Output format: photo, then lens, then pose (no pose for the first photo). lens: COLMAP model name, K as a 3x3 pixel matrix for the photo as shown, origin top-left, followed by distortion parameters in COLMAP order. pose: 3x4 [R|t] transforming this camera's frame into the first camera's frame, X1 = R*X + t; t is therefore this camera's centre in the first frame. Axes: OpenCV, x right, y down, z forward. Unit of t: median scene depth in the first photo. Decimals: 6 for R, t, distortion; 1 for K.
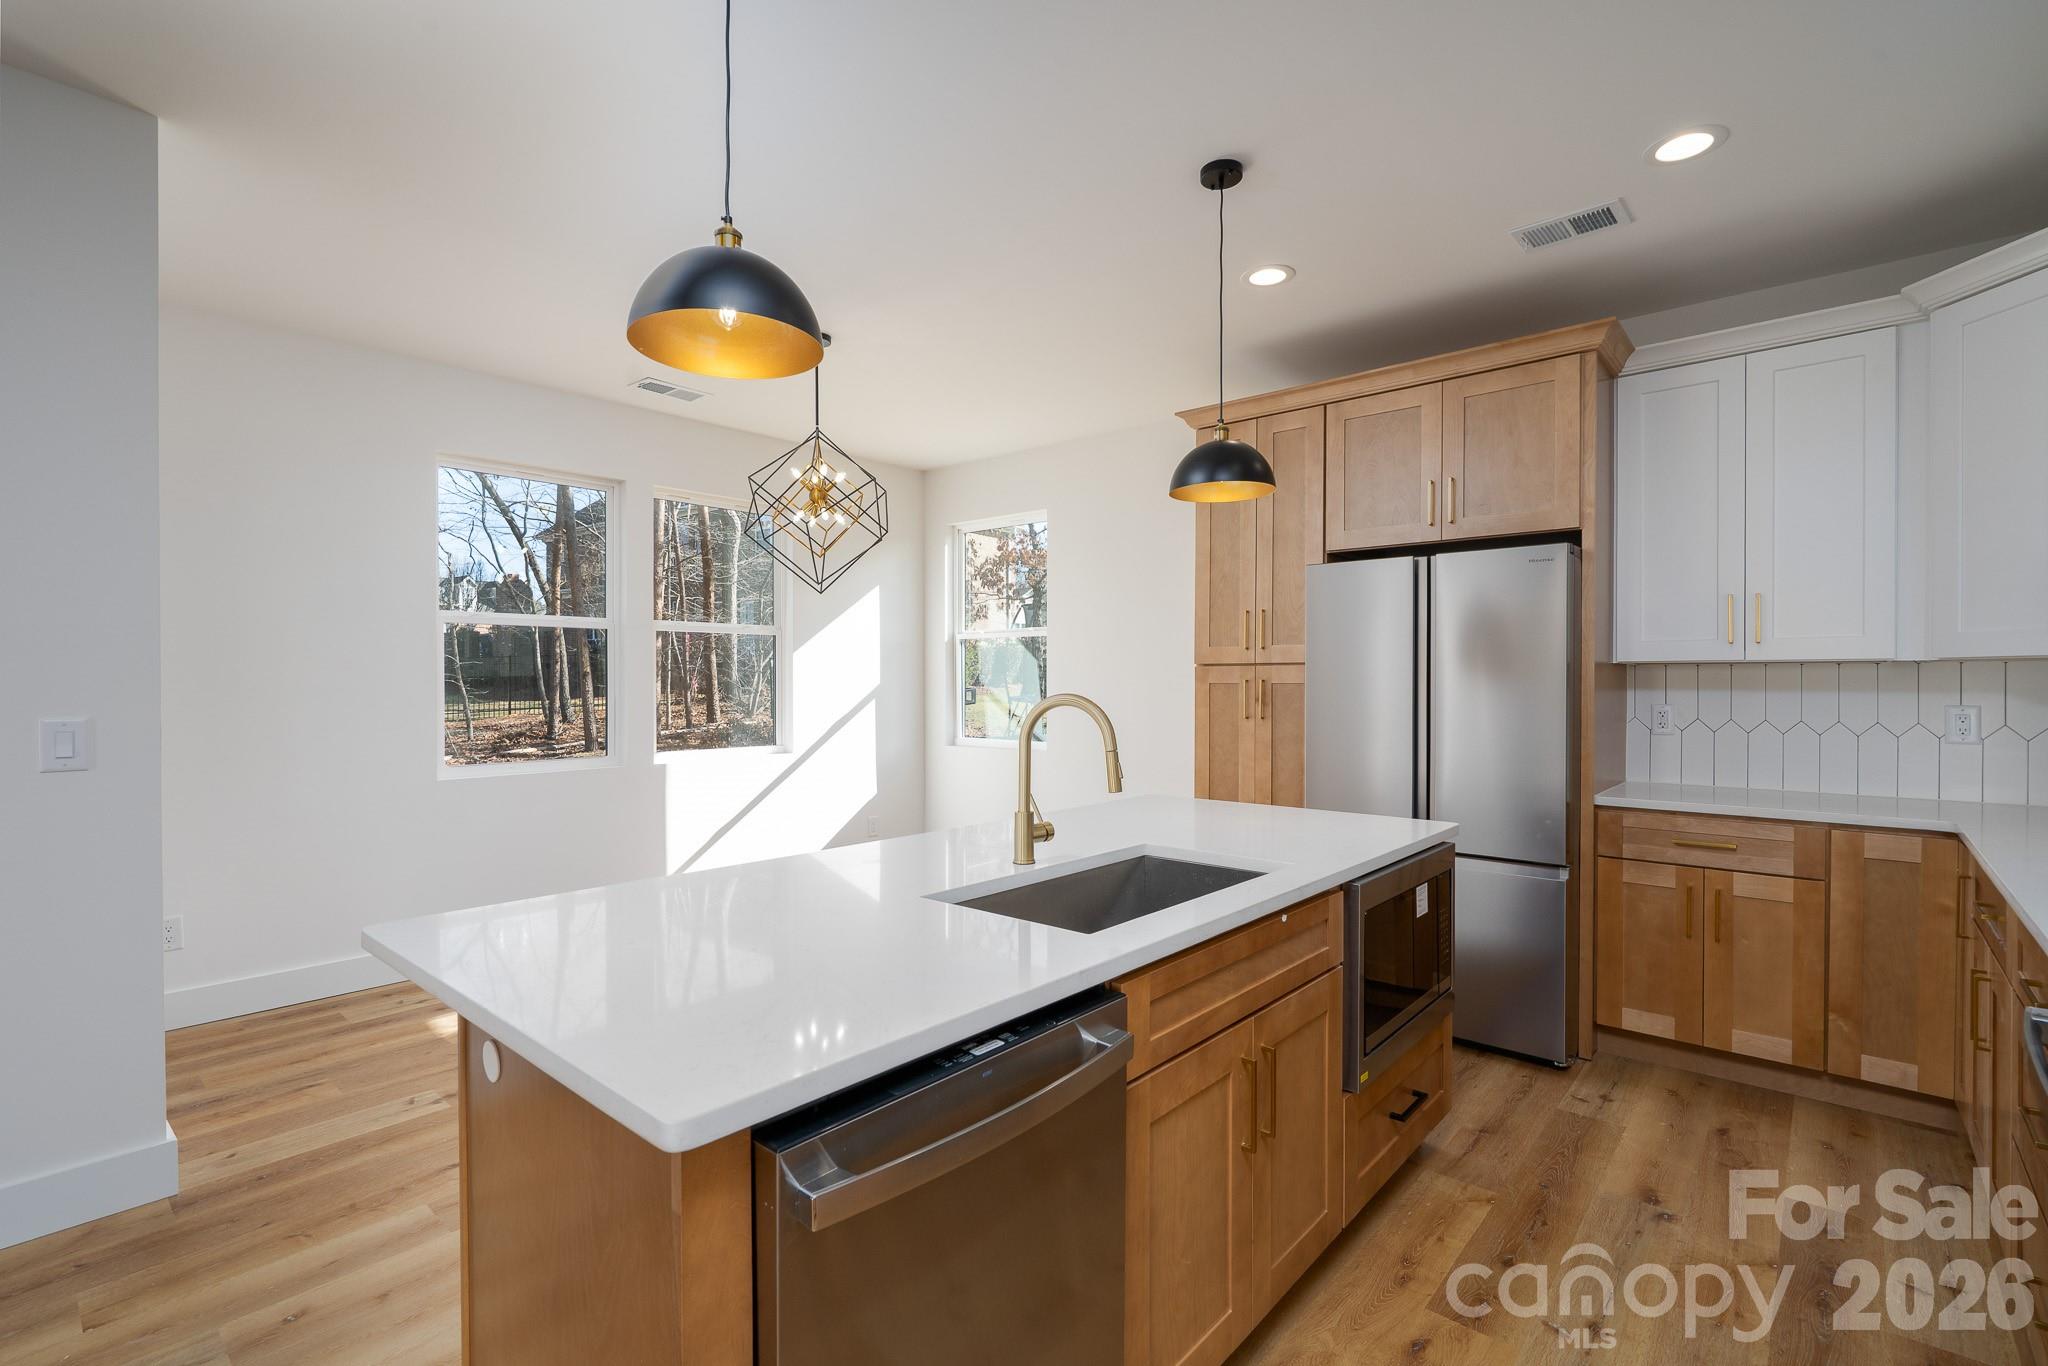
lens RADIAL K [[942.7, 0, 1021.3], [0, 942.7, 687.0], [0, 0, 1]] dist [-0.002704, 0.000231]
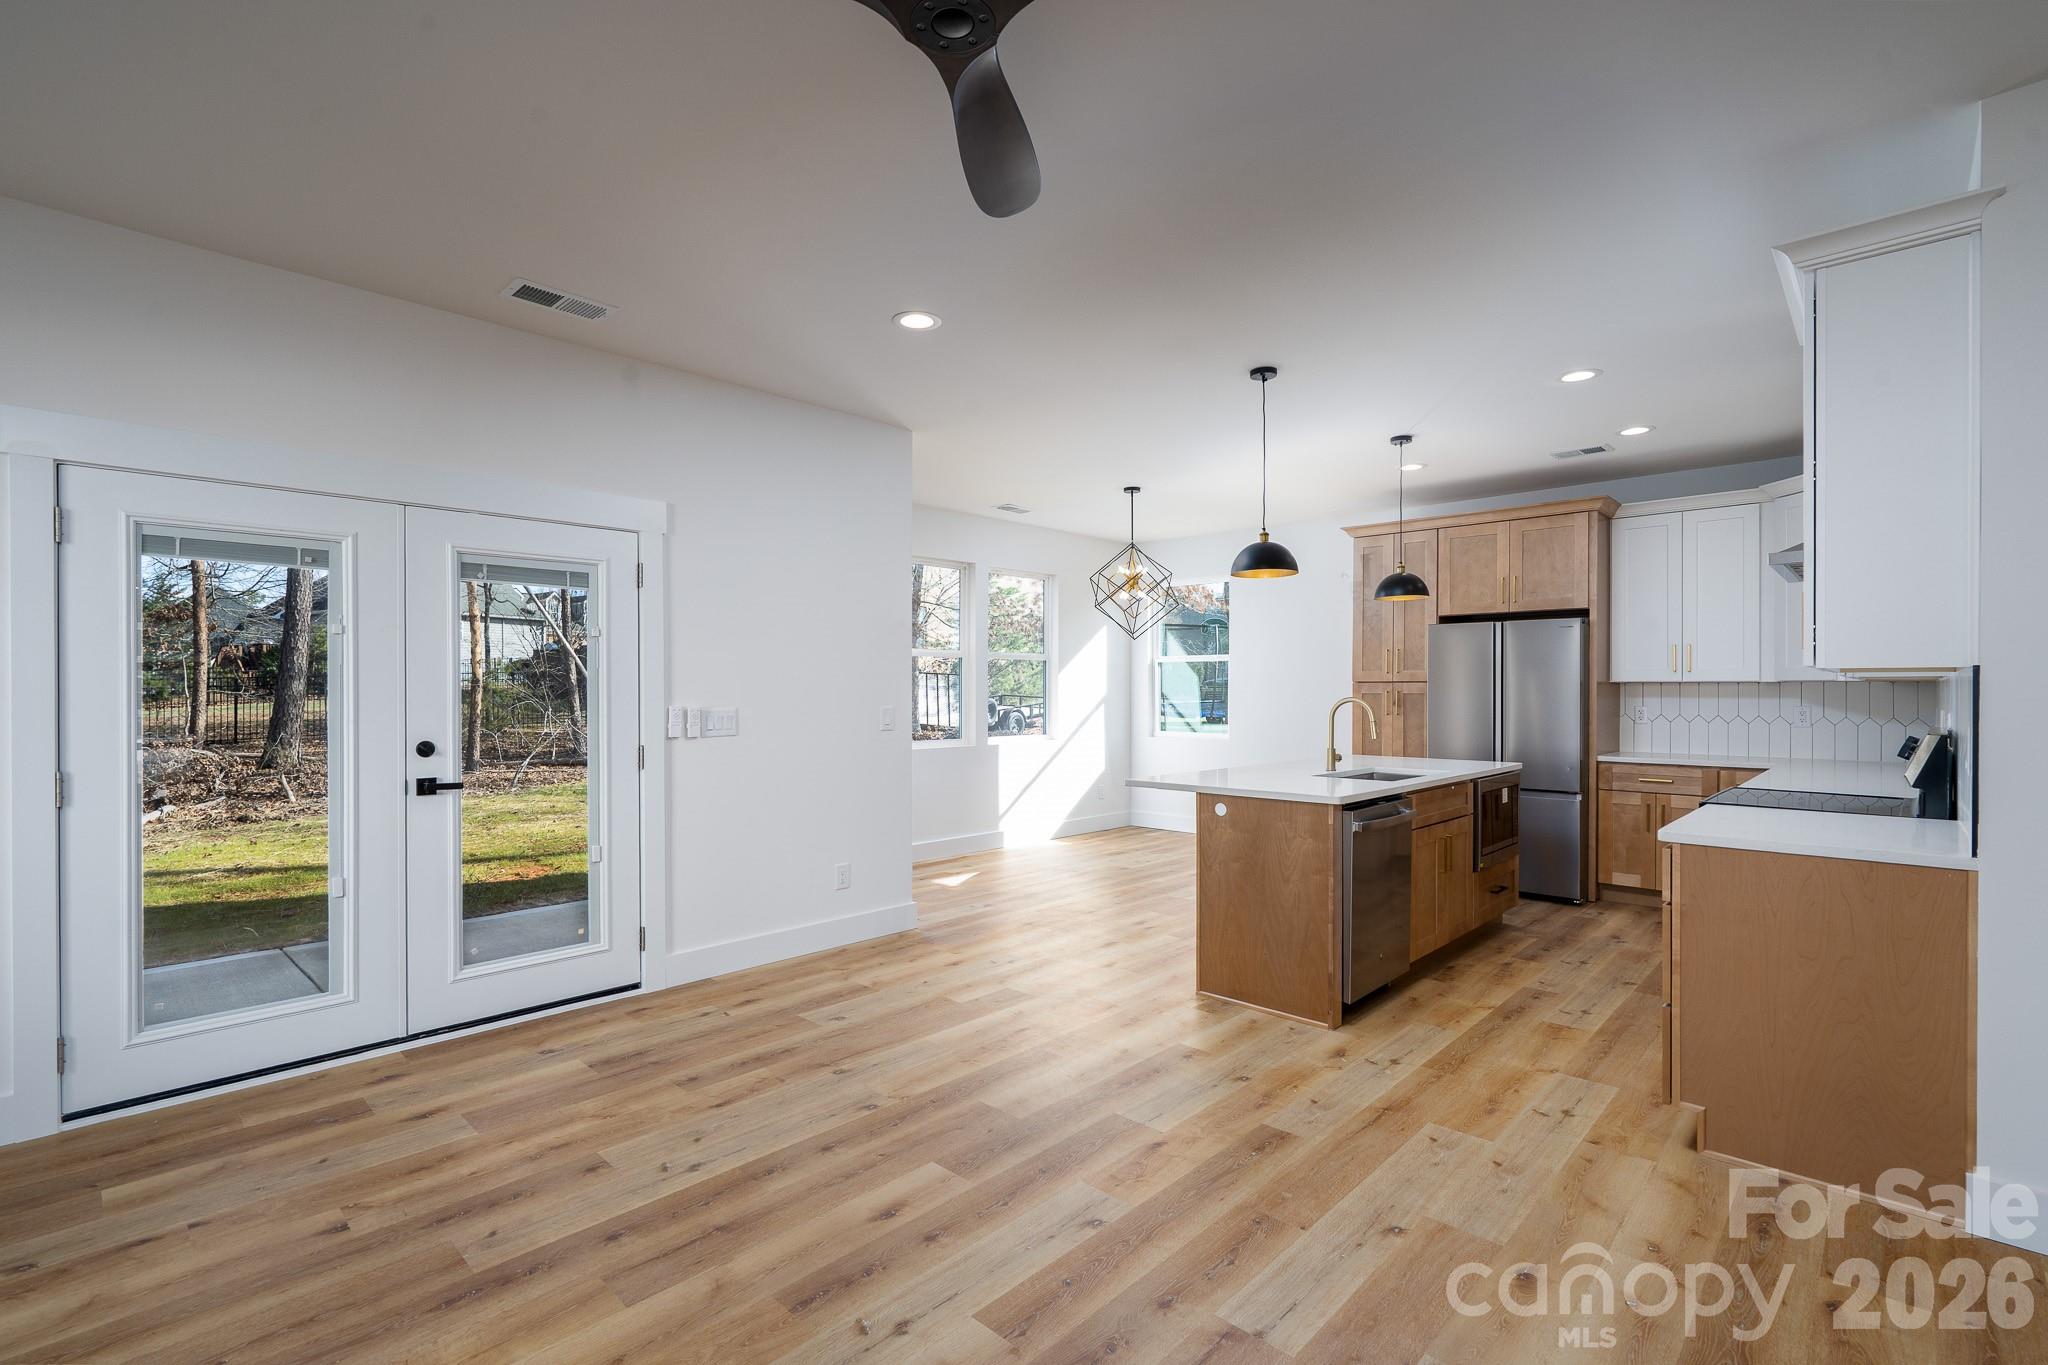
lens RADIAL K [[951.6, 0, 1005.8], [0, 951.6, 692.0], [0, 0, 1]] dist [-0.001220, -0.001411]
pose [[0.998852, 0.002671, -0.047823, -0.358018], [-0.003040, 0.999966, -0.007647, 0.008422], [0.047801, 0.007783, 0.998827, -0.718078]]
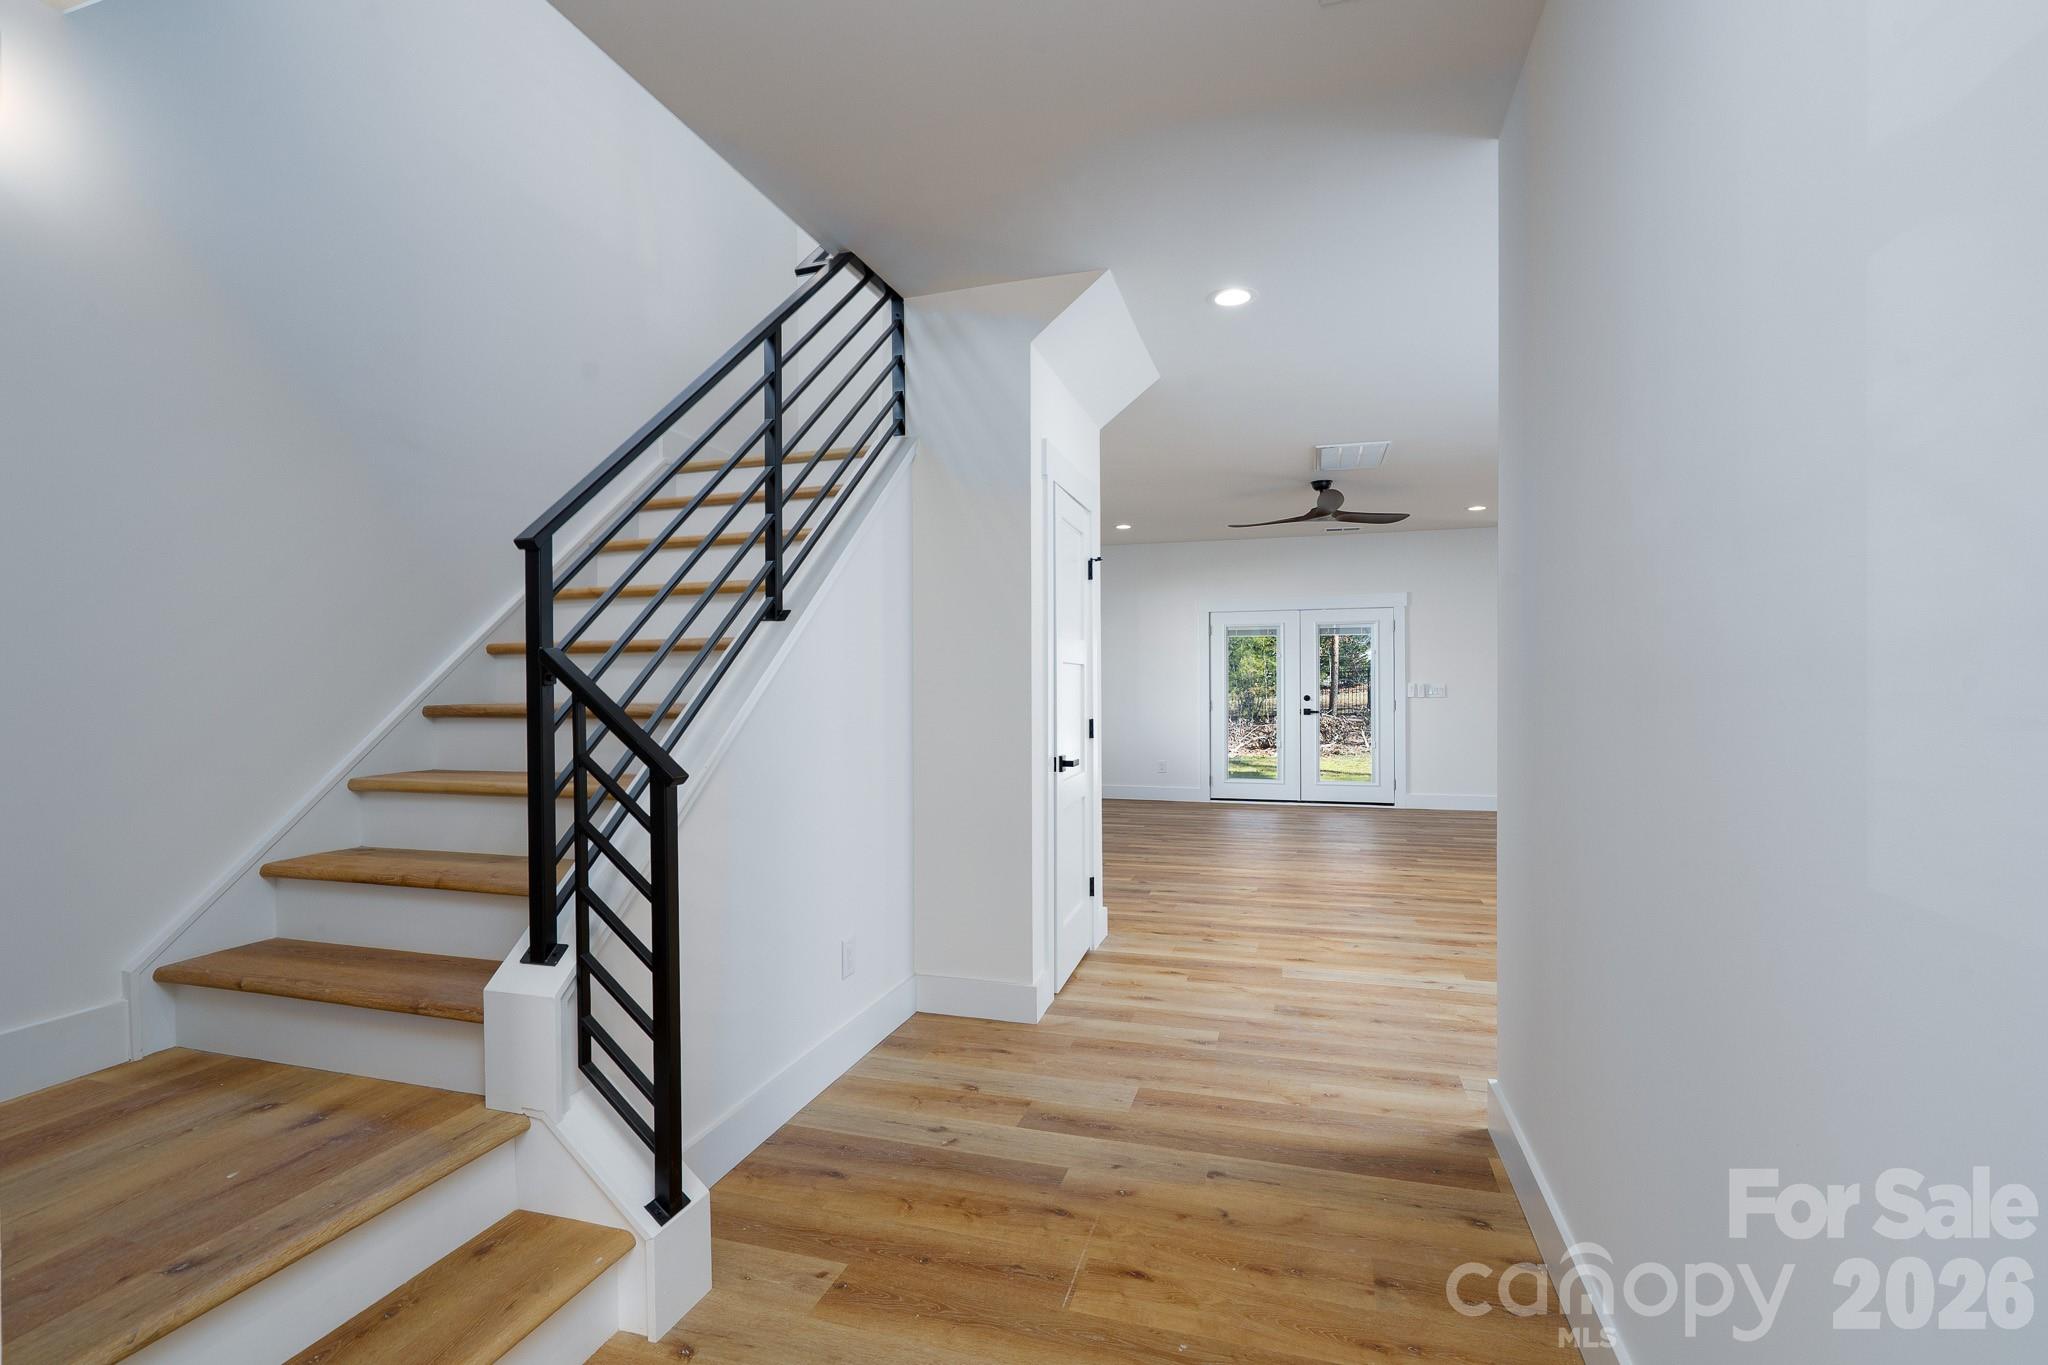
lens RADIAL K [[951.6, 0, 1005.8], [0, 951.6, 692.0], [0, 0, 1]] dist [-0.001220, -0.001411]
pose [[0.405214, 0.005774, -0.914204, 0.991485], [-0.007798, 0.999966, 0.002859, 0.040341], [0.914189, 0.005970, 0.405245, -1.560666]]
